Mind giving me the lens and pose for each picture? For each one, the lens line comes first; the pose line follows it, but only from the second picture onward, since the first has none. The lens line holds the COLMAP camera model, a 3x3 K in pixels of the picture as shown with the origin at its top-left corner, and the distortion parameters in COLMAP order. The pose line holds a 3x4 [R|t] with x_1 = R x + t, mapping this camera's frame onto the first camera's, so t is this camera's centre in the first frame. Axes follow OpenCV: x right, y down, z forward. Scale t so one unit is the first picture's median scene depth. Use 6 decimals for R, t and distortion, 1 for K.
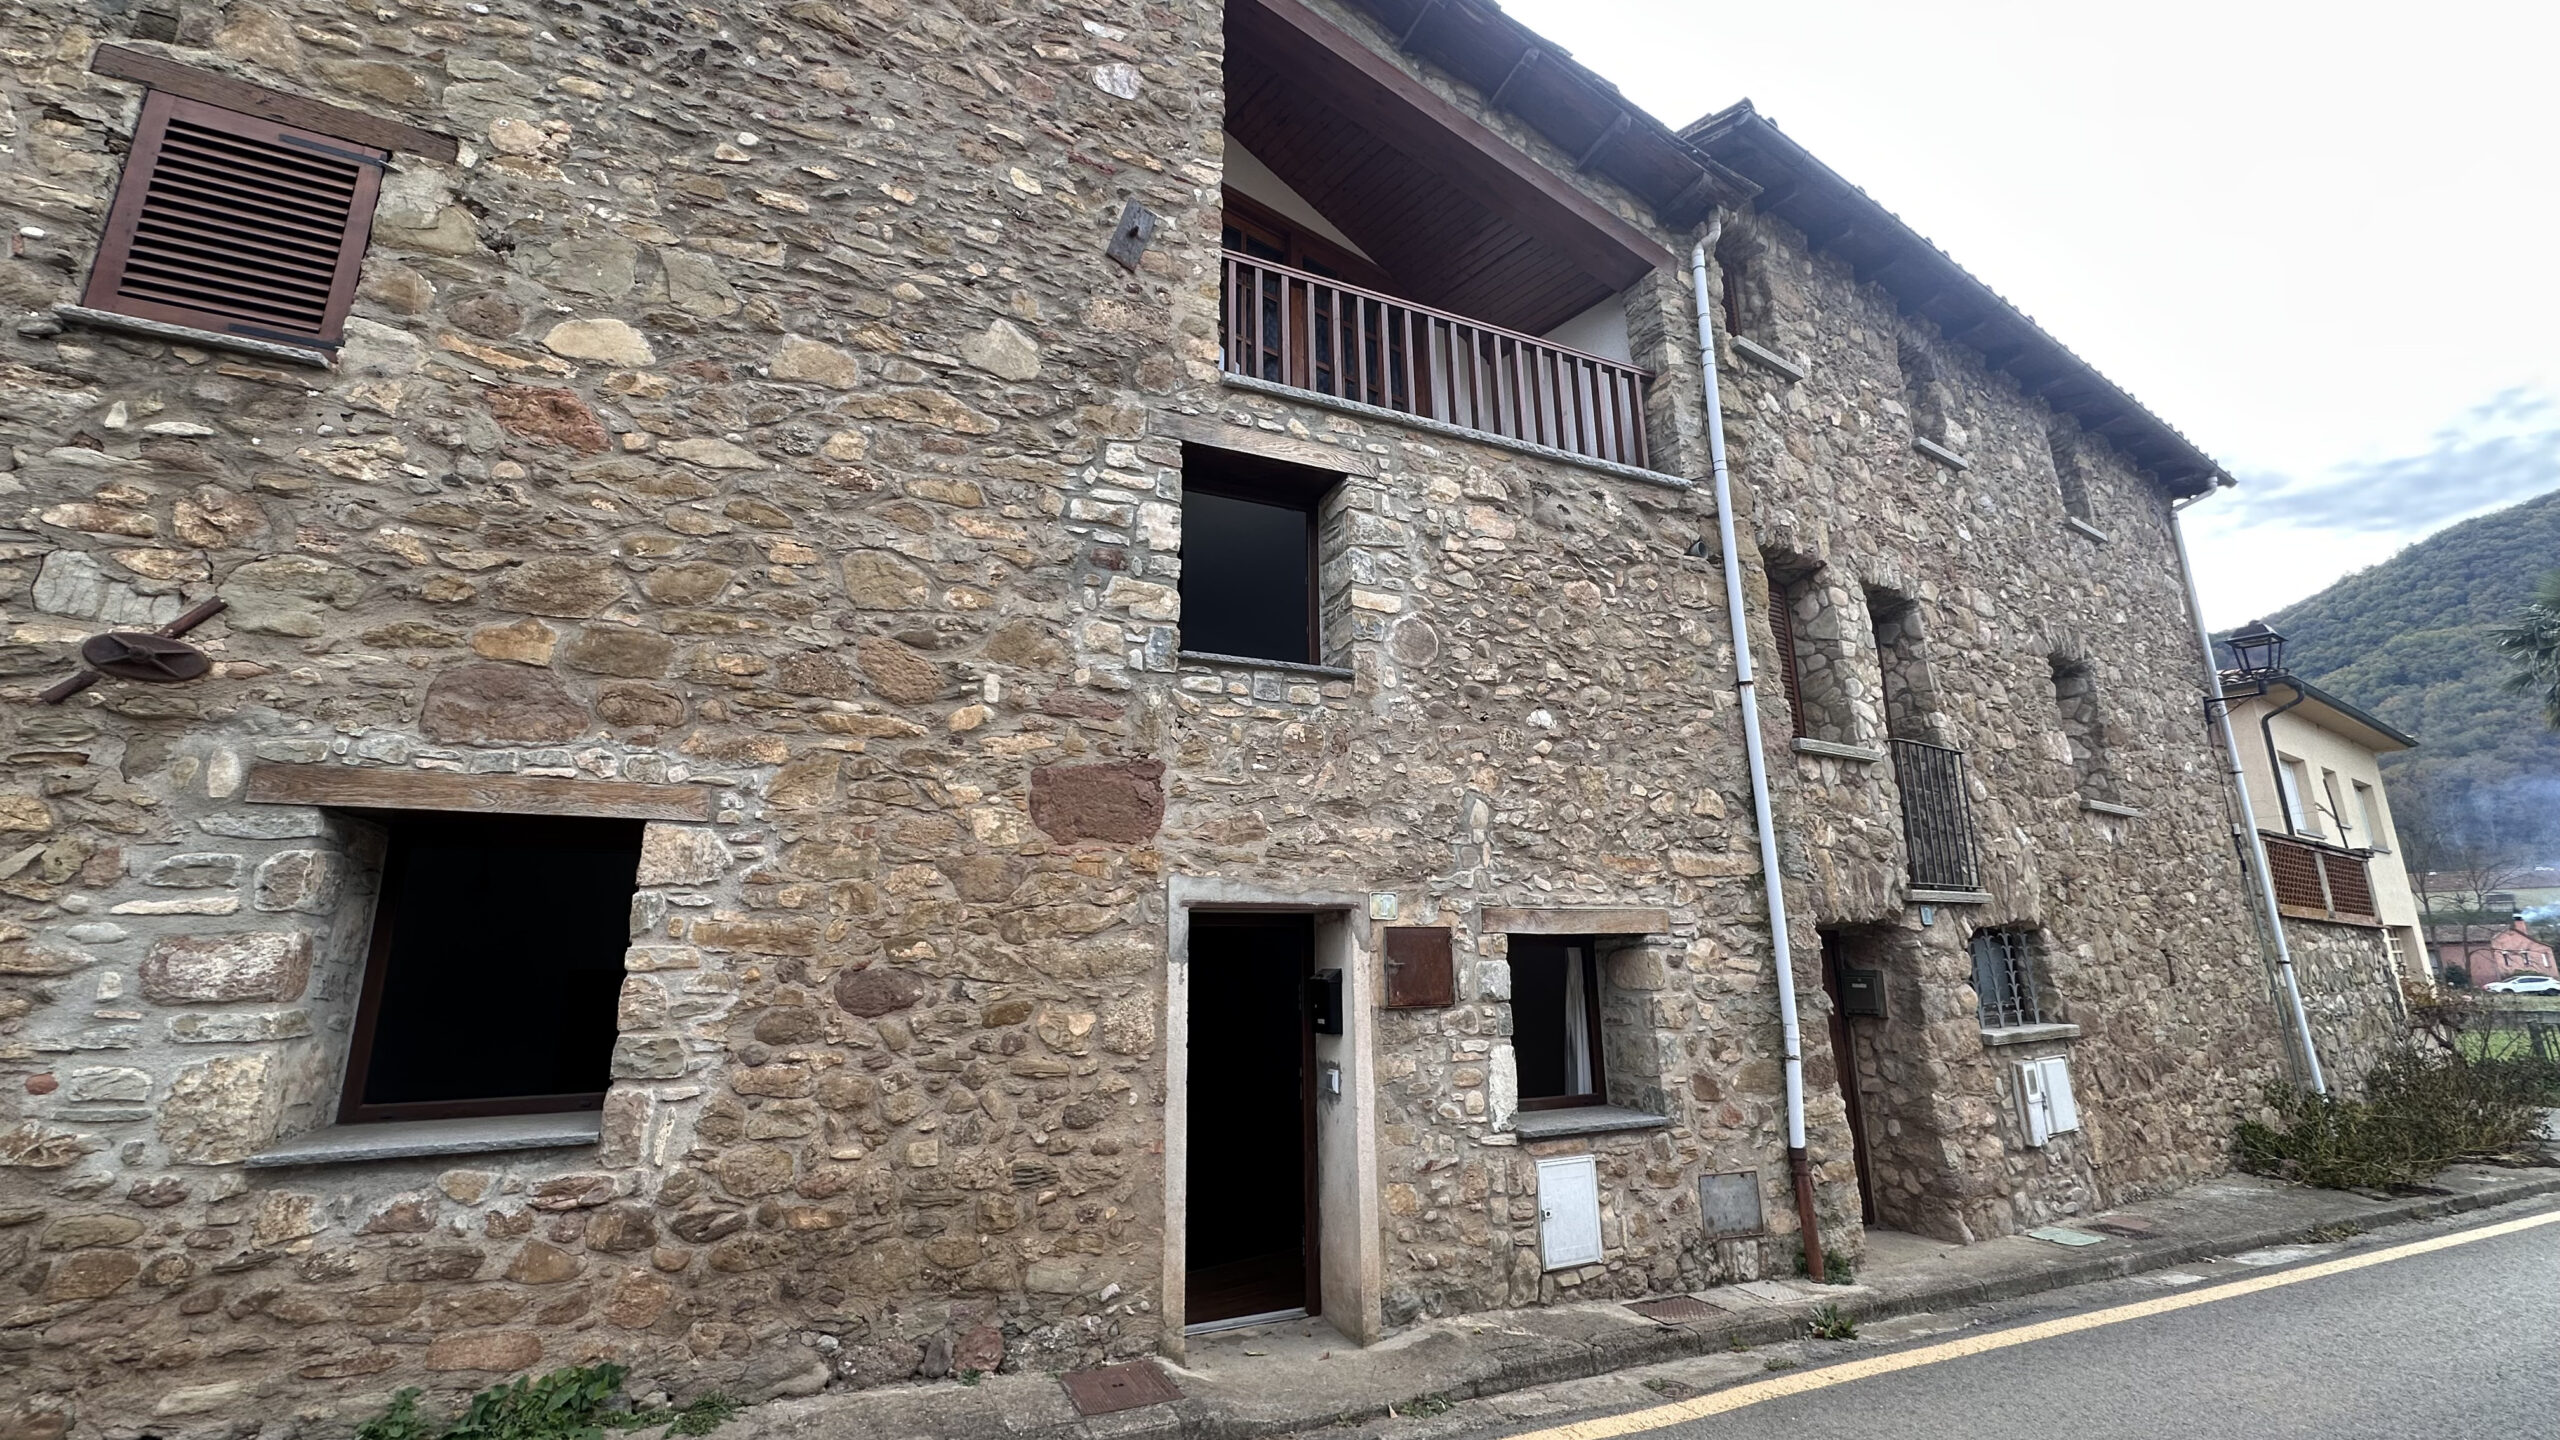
lens RADIAL K [[1003.6, 0, 1267.5], [0, 1003.6, 730.1], [0, 0, 1]] dist [-0.004226, 0.001117]
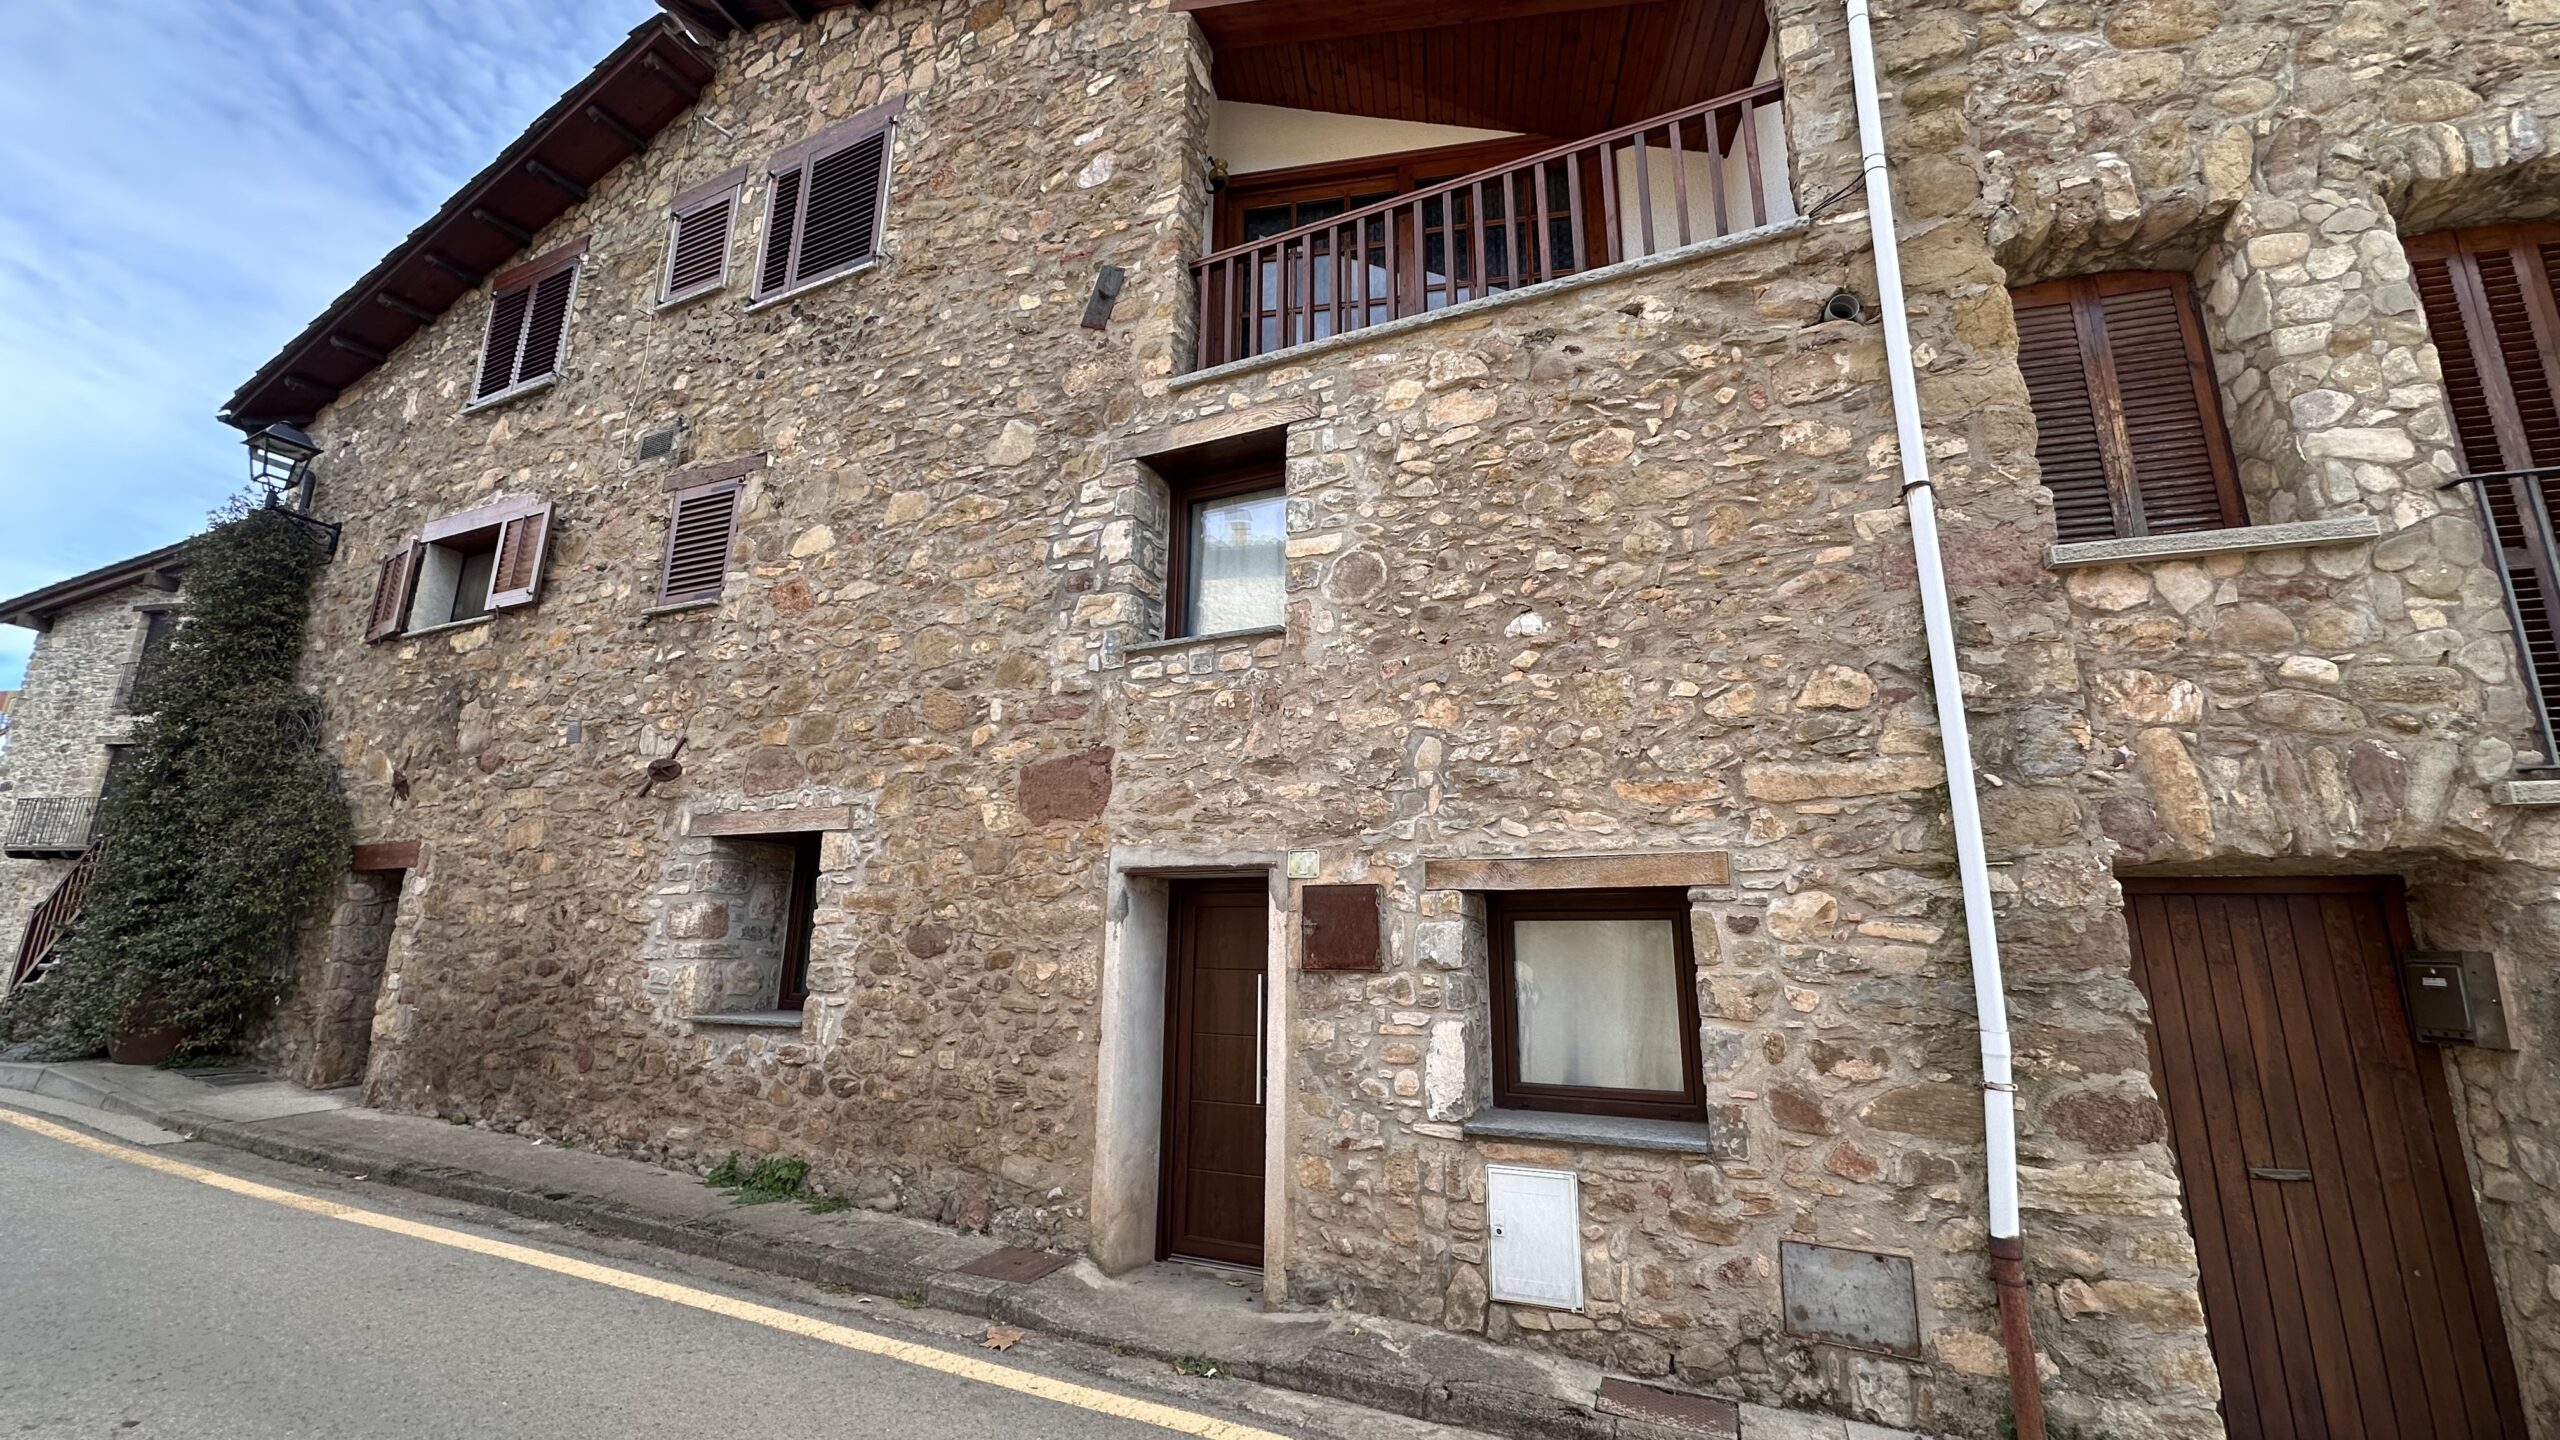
lens RADIAL K [[1003.6, 0, 1271.1], [0, 1003.6, 699.4], [0, 0, 1]] dist [-0.004226, 0.001117]
pose [[0.668166, -0.158254, -0.726987, 0.815078], [0.157348, 0.985072, -0.069818, 0.082243], [0.727183, -0.067740, 0.683093, 0.333346]]
